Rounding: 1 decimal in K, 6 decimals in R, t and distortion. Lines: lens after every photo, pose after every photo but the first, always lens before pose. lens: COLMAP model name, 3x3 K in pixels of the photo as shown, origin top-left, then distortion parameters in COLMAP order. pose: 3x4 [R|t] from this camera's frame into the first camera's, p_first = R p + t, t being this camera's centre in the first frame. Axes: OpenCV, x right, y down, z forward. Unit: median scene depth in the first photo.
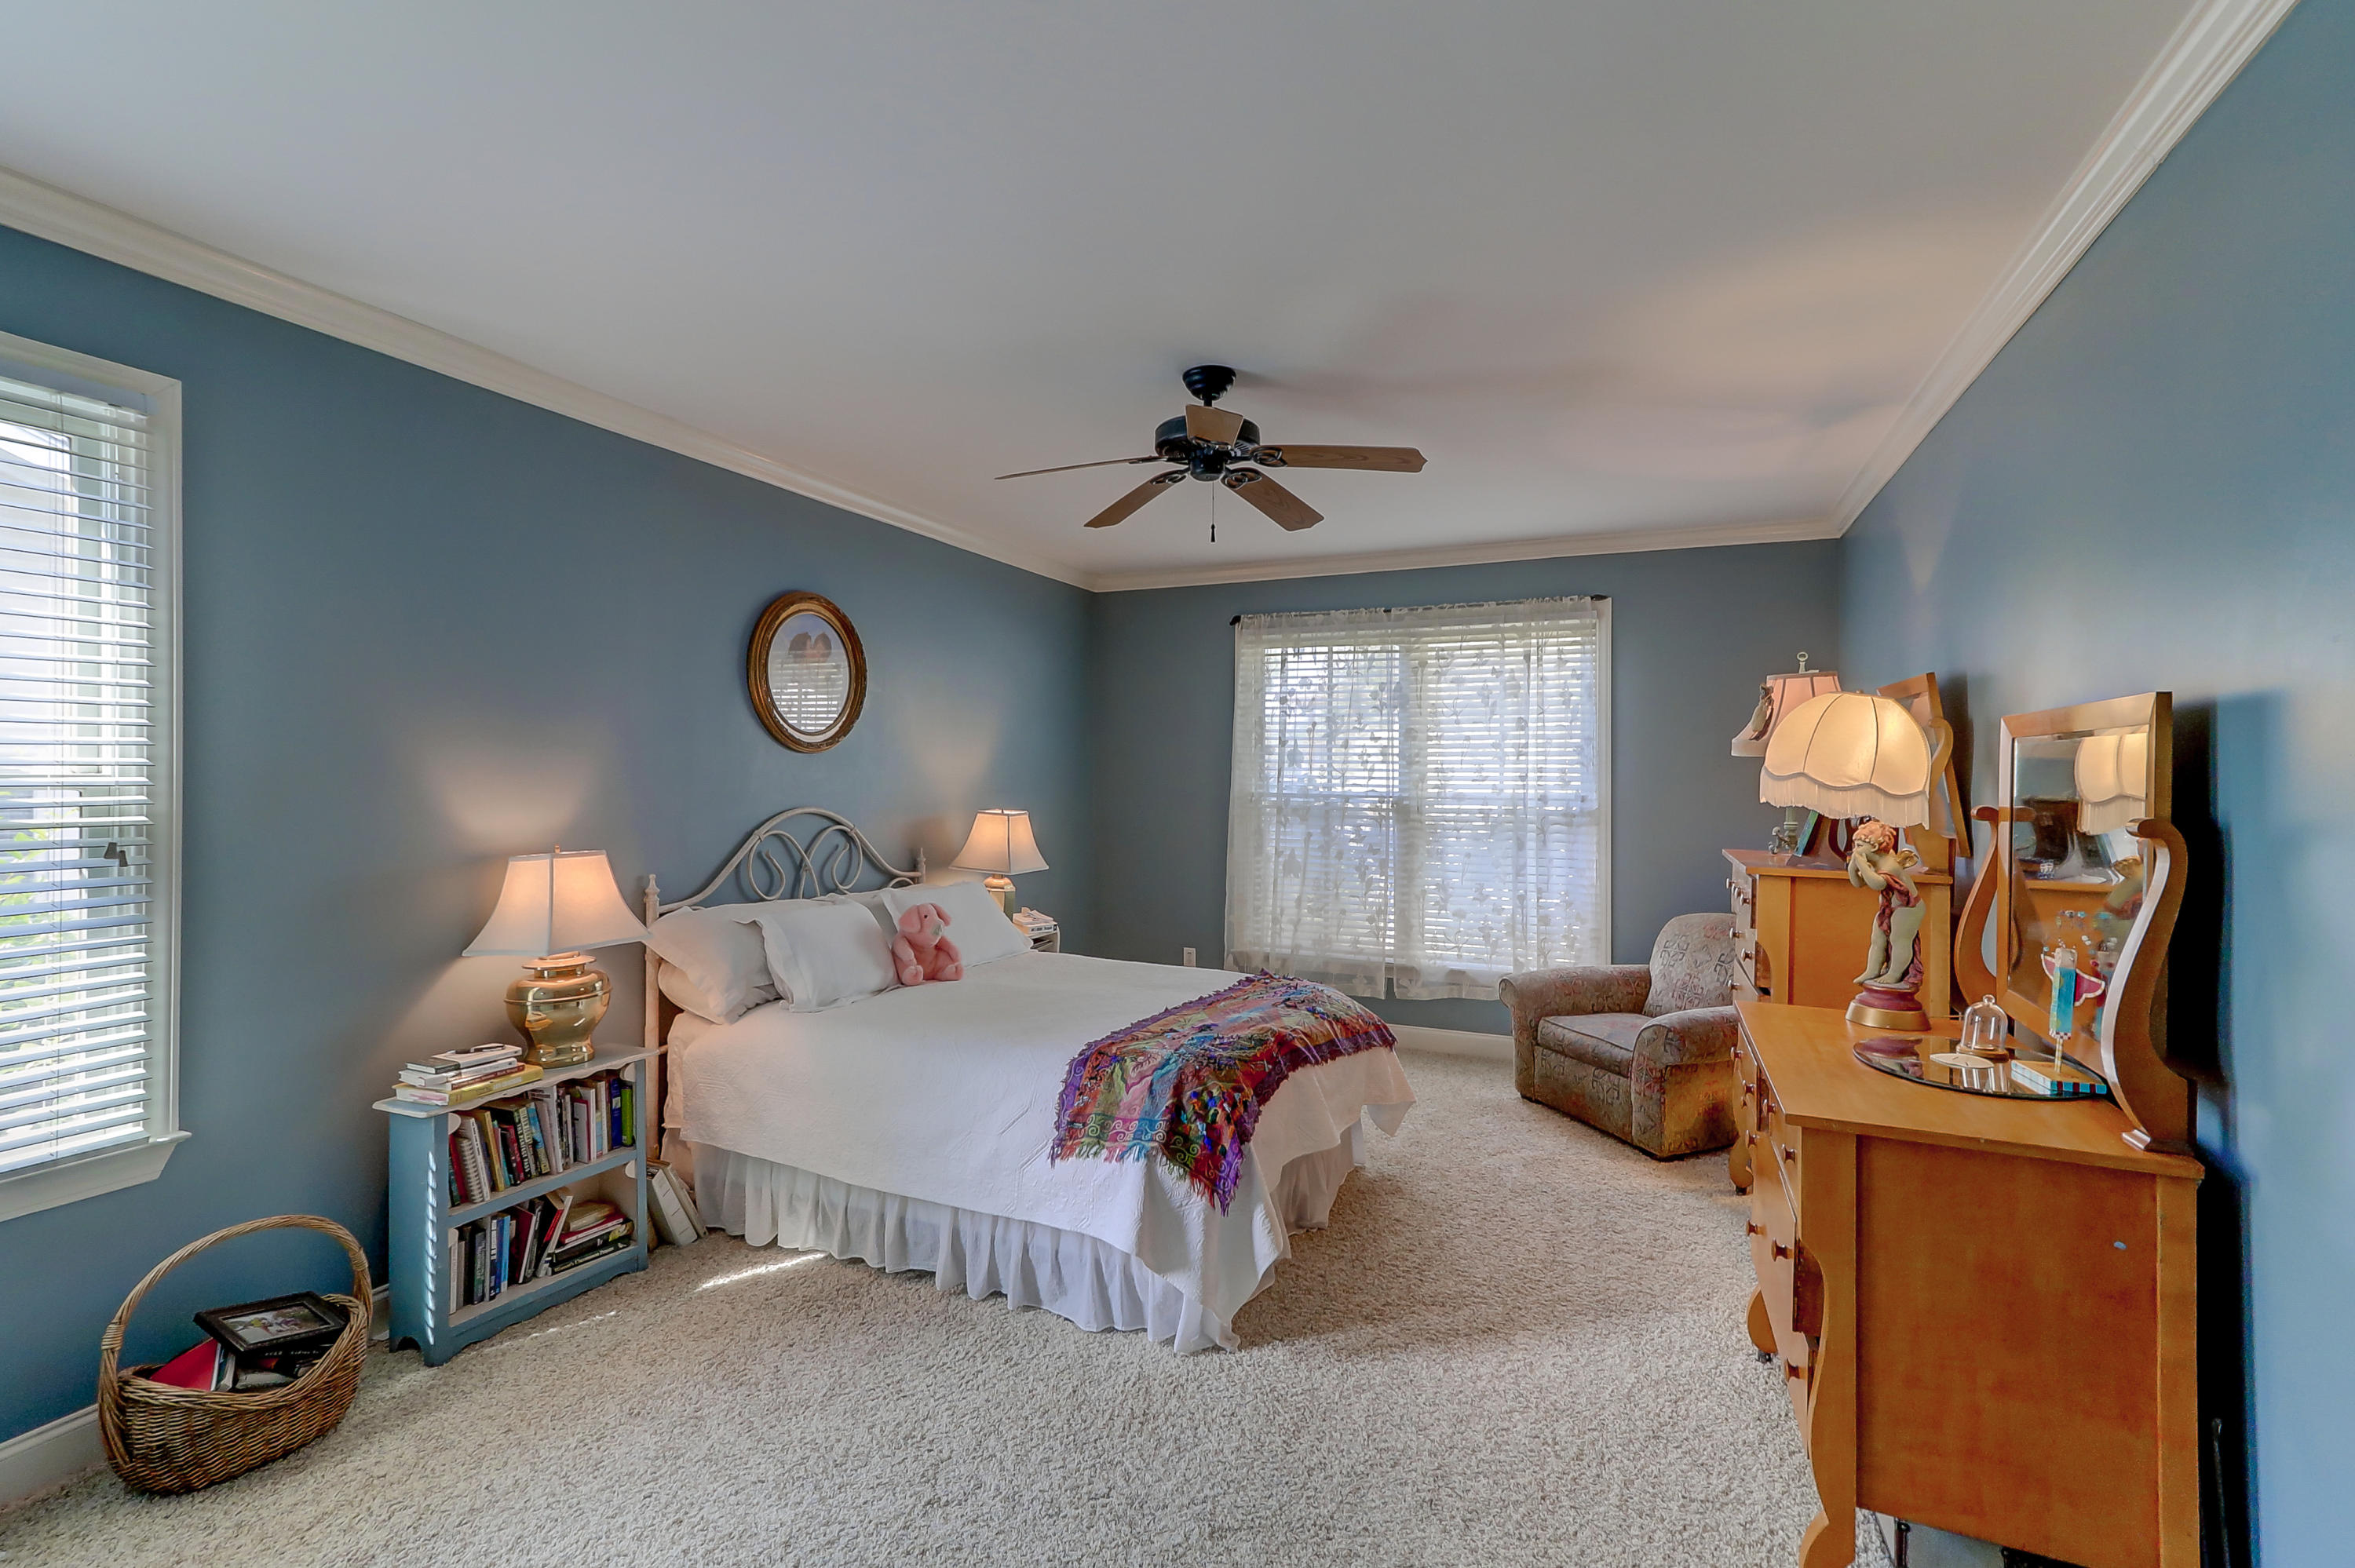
lens RADIAL K [[1070.0, 0, 1170.6], [0, 1070.0, 773.8], [0, 0, 1]] dist [0.020236, -0.000735]
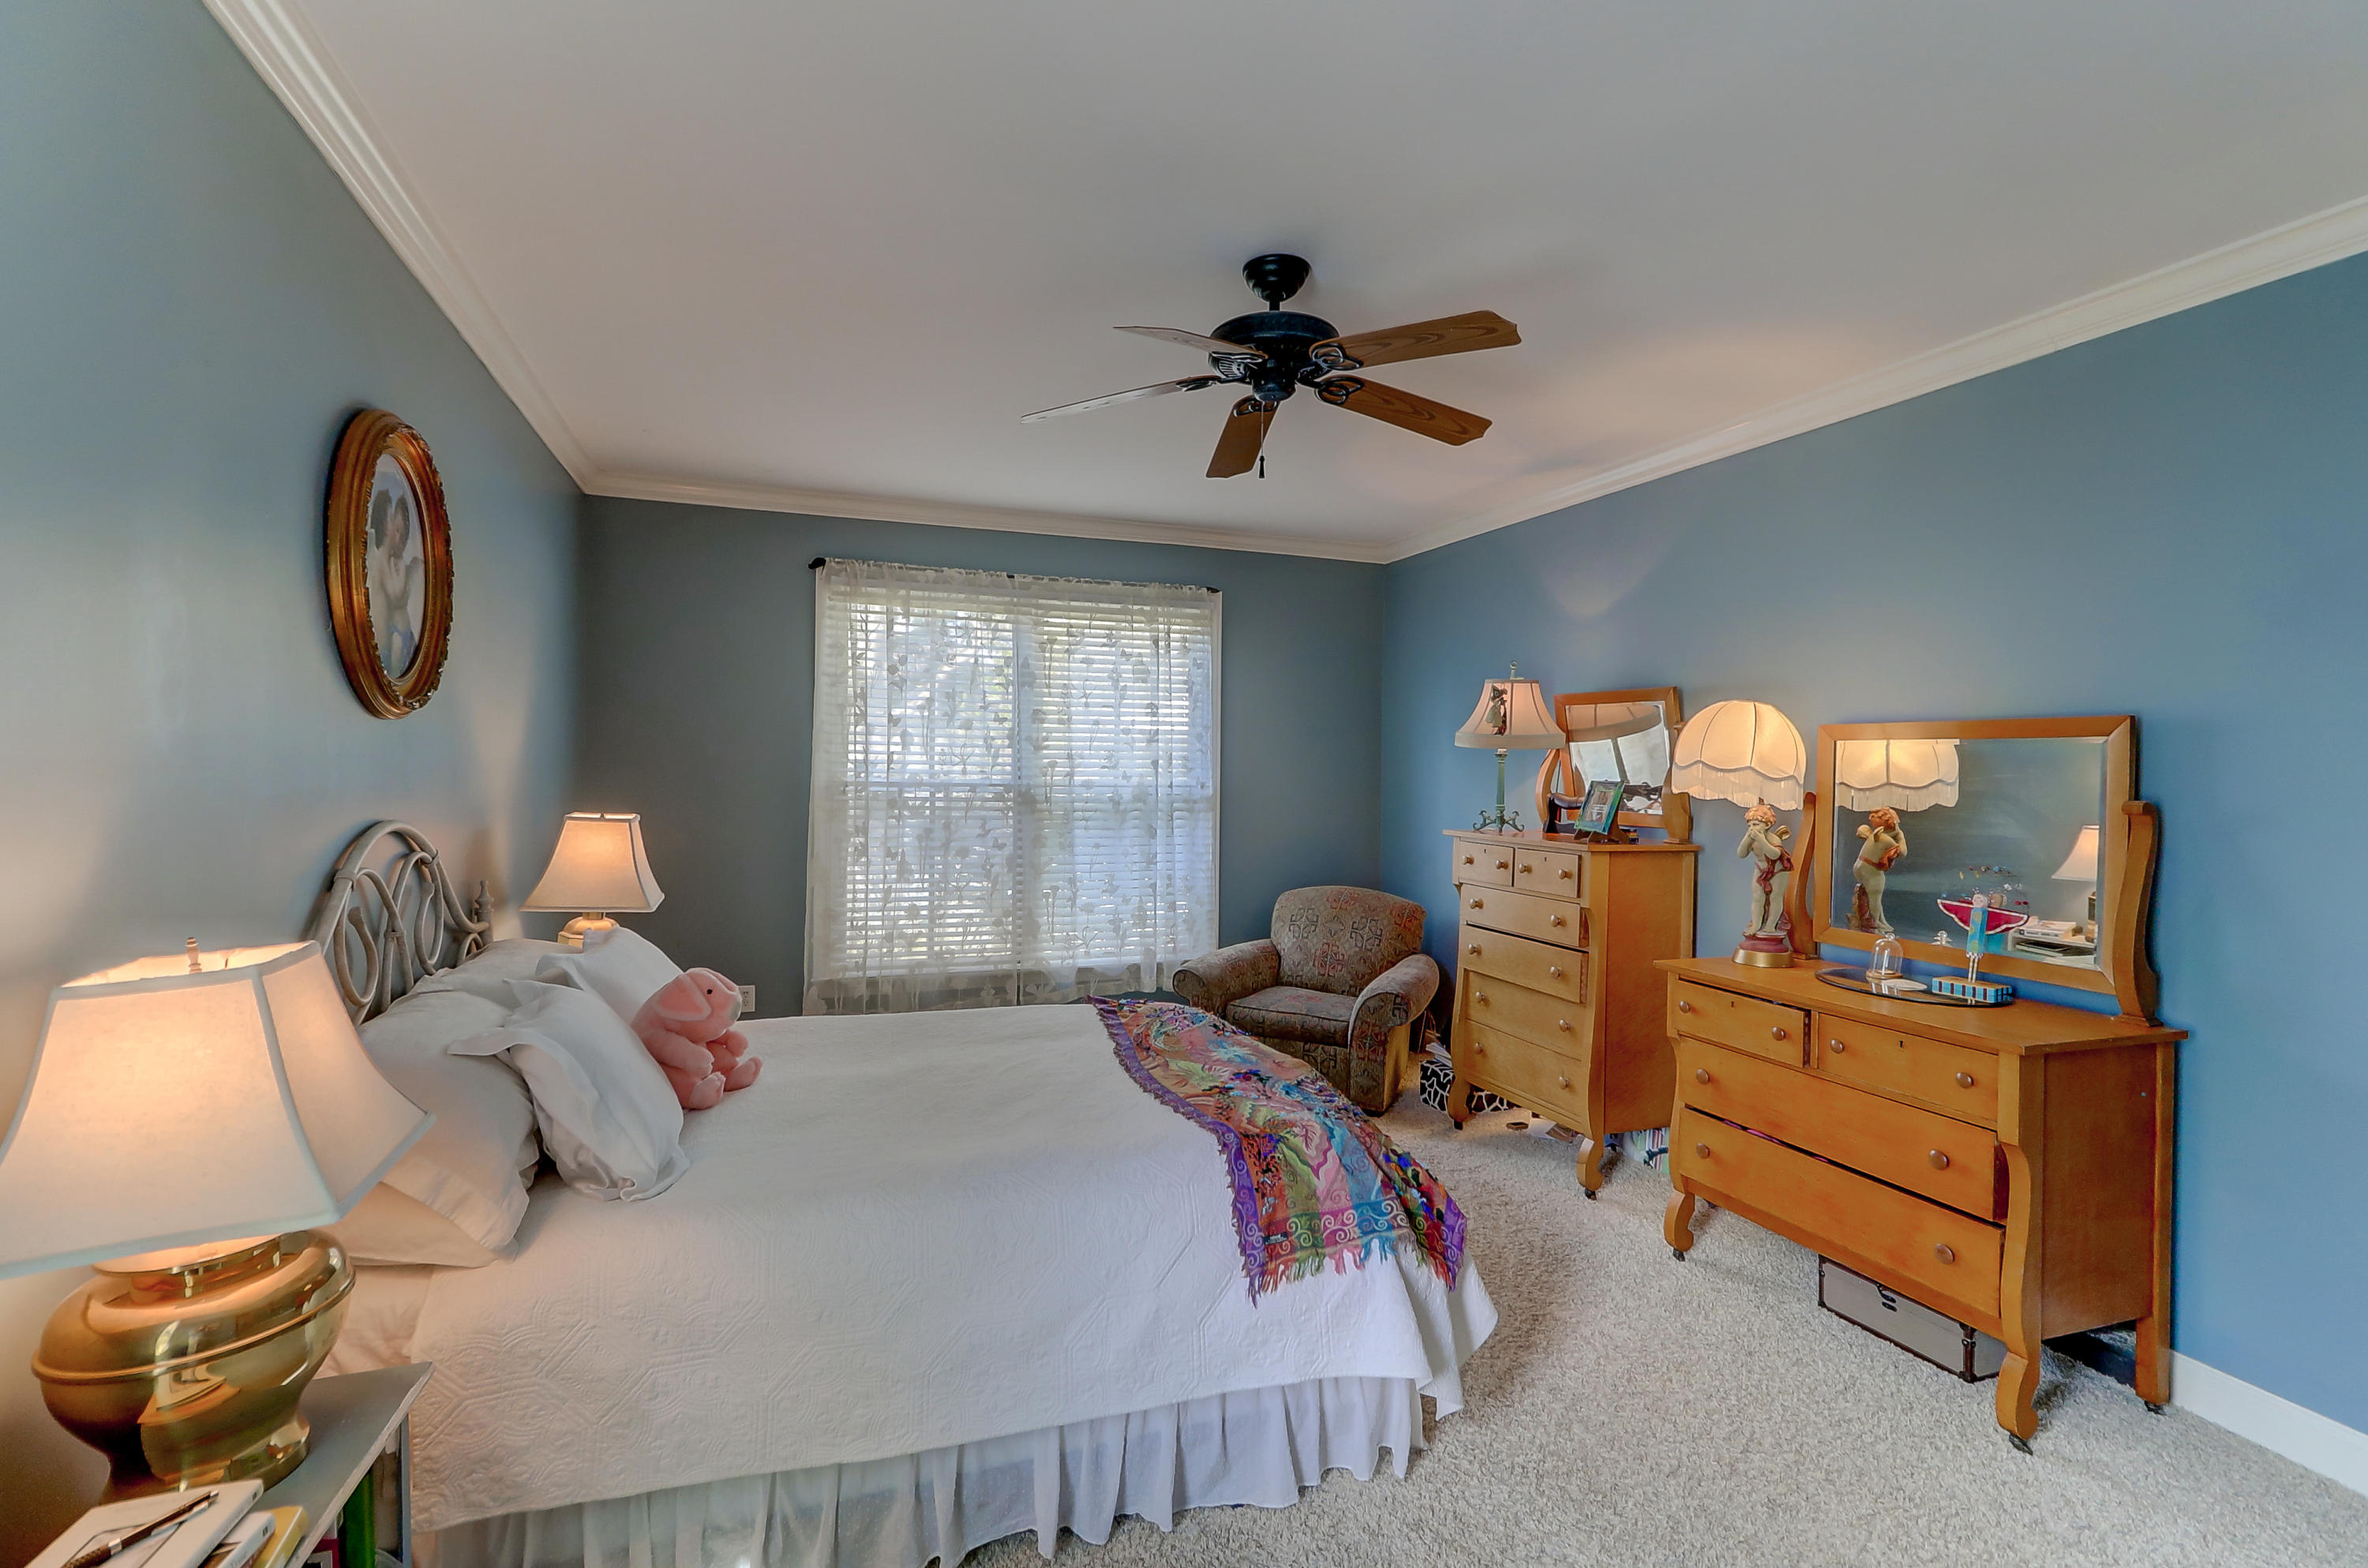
lens RADIAL K [[1079.1, 0, 1181.9], [0, 1079.1, 777.9], [0, 0, 1]] dist [0.023543, -0.000021]
pose [[0.719514, -0.006764, 0.694445, -0.346264], [-0.008259, 0.999799, 0.018295, -0.002420], [-0.694429, -0.018898, 0.719313, 0.271262]]
